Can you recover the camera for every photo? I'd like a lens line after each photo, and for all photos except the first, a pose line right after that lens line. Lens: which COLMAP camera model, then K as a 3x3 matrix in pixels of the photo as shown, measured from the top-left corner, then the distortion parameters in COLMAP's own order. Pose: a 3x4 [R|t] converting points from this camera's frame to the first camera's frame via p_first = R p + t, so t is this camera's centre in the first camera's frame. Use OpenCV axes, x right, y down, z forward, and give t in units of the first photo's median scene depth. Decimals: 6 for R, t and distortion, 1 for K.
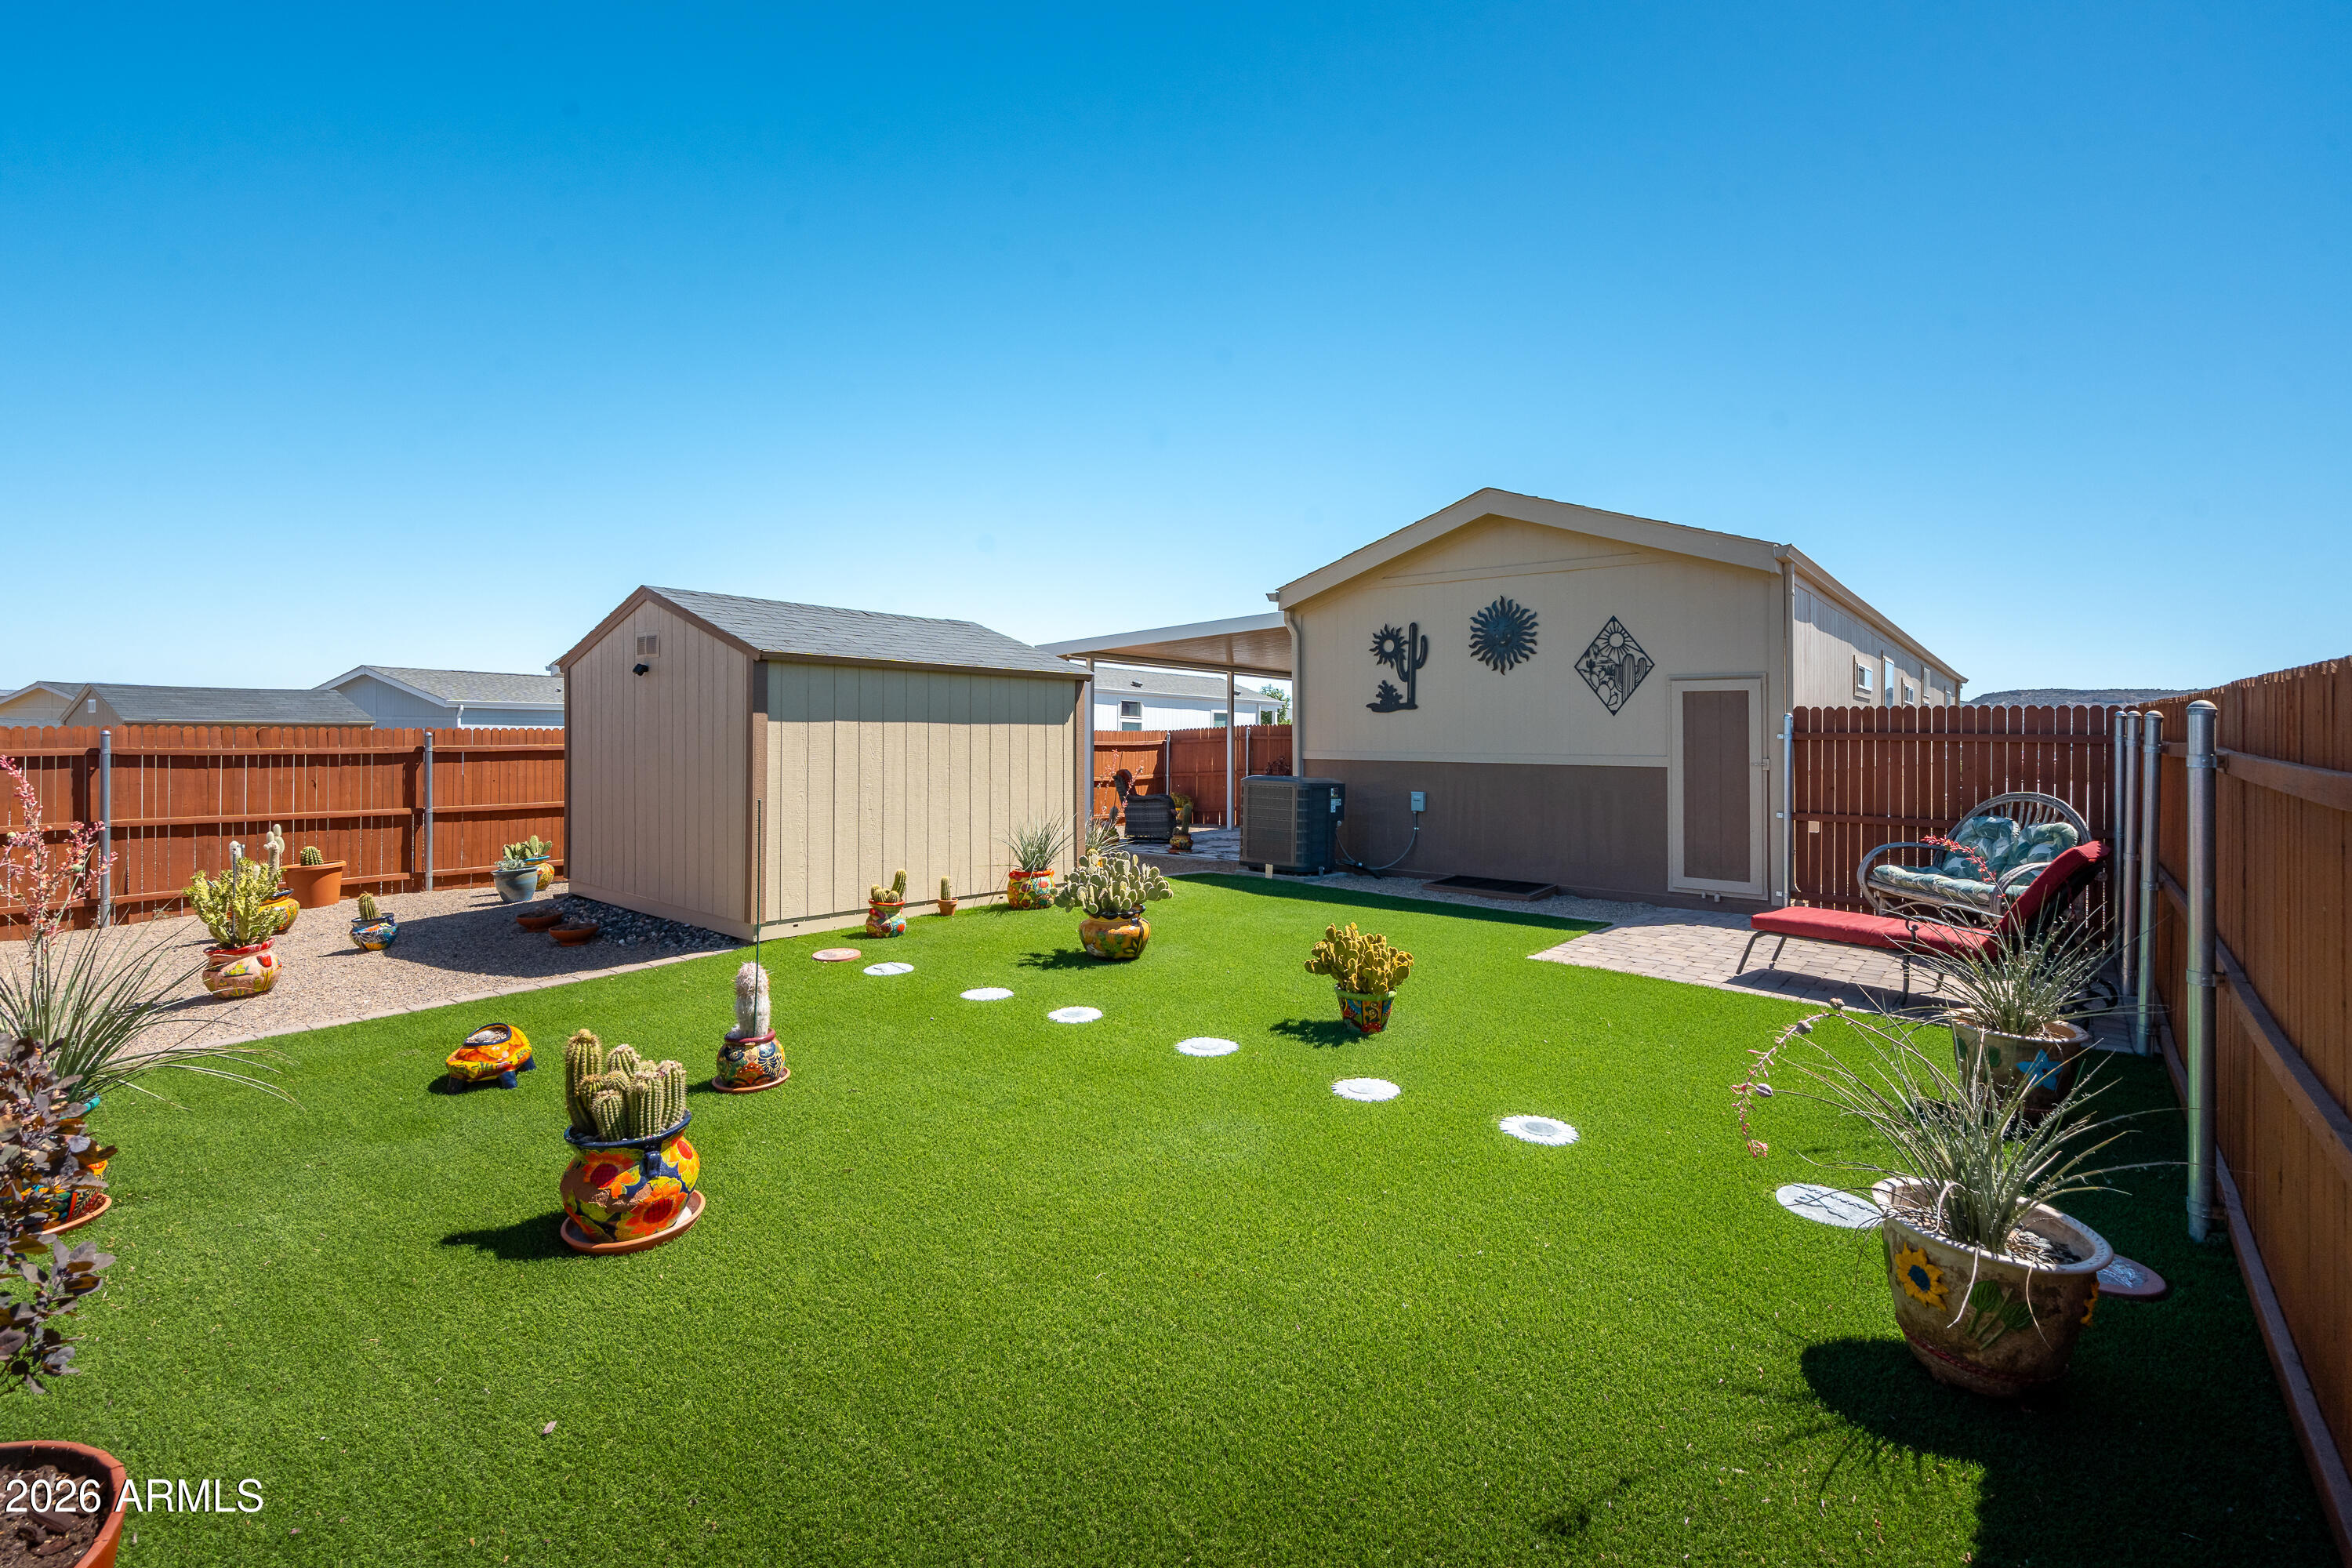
lens RADIAL K [[1106.2, 0, 1177.0], [0, 1106.2, 765.4], [0, 0, 1]] dist [-0.009645, 0.000993]
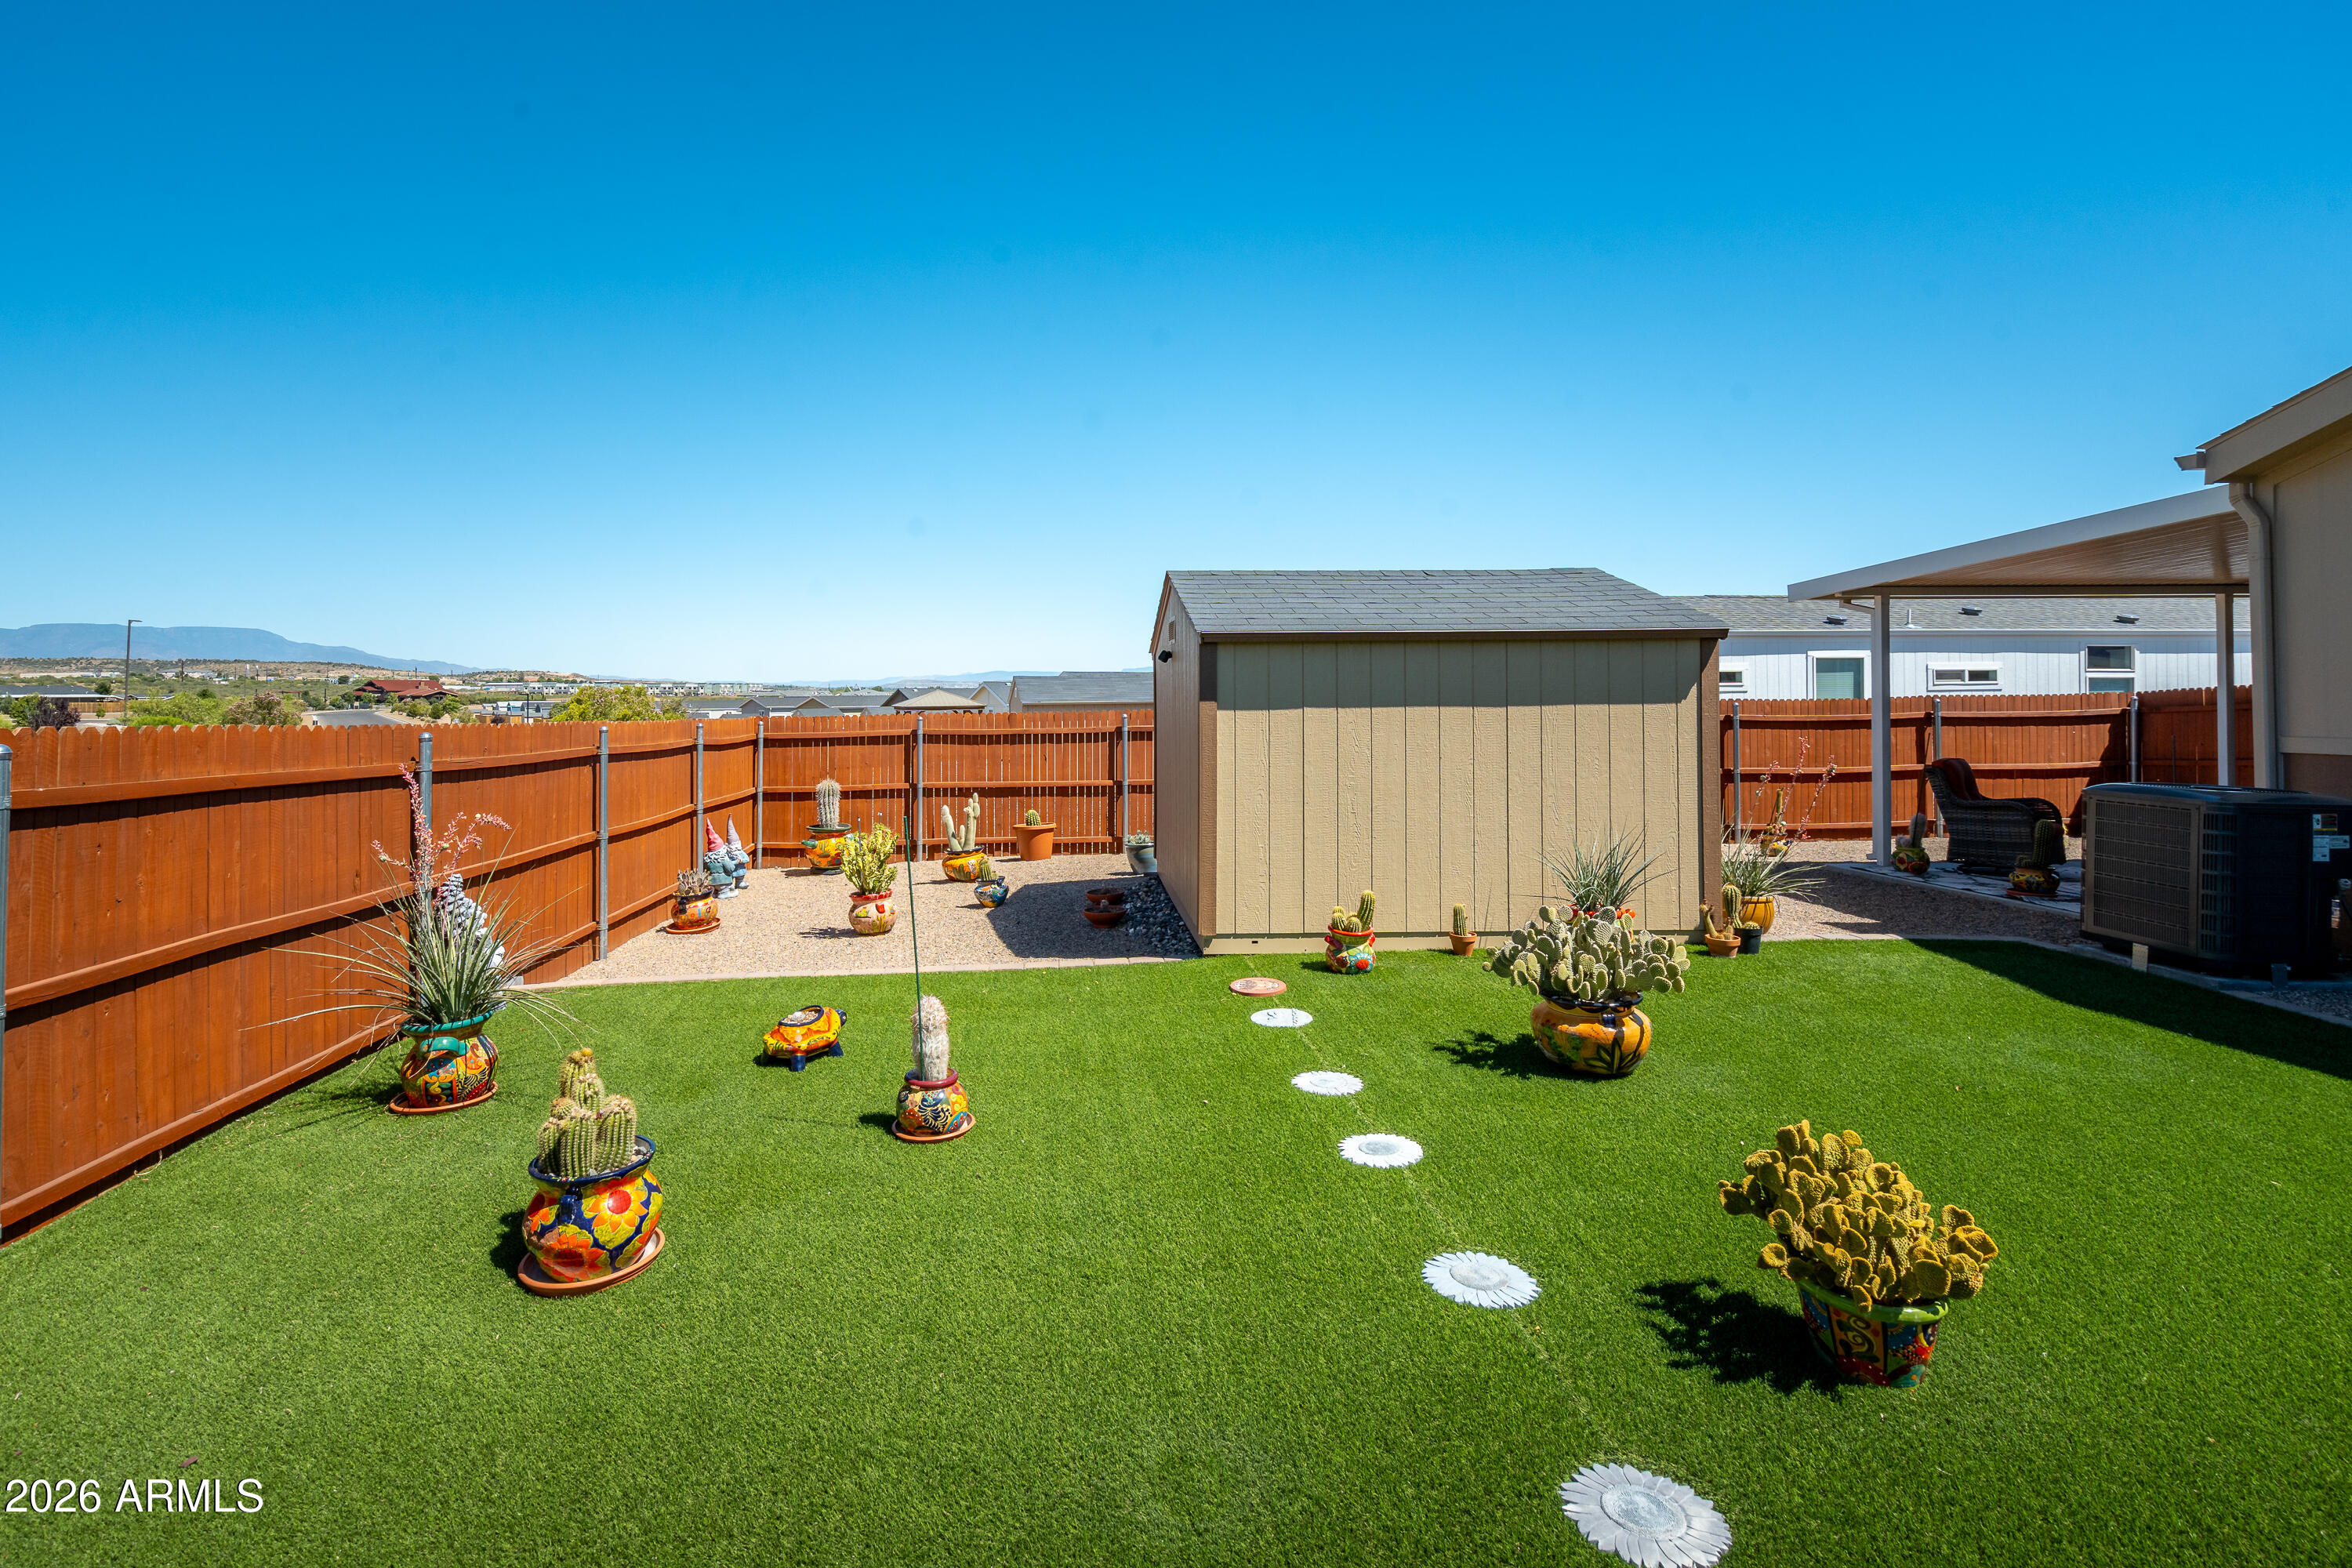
lens RADIAL K [[1106.2, 0, 1193.9], [0, 1106.2, 701.7], [0, 0, 1]] dist [-0.009645, 0.000993]
pose [[0.633035, -0.008034, -0.774082, 0.286815], [-0.003969, 0.999899, -0.013624, -0.031549], [0.774113, 0.011697, 0.632939, 0.379961]]
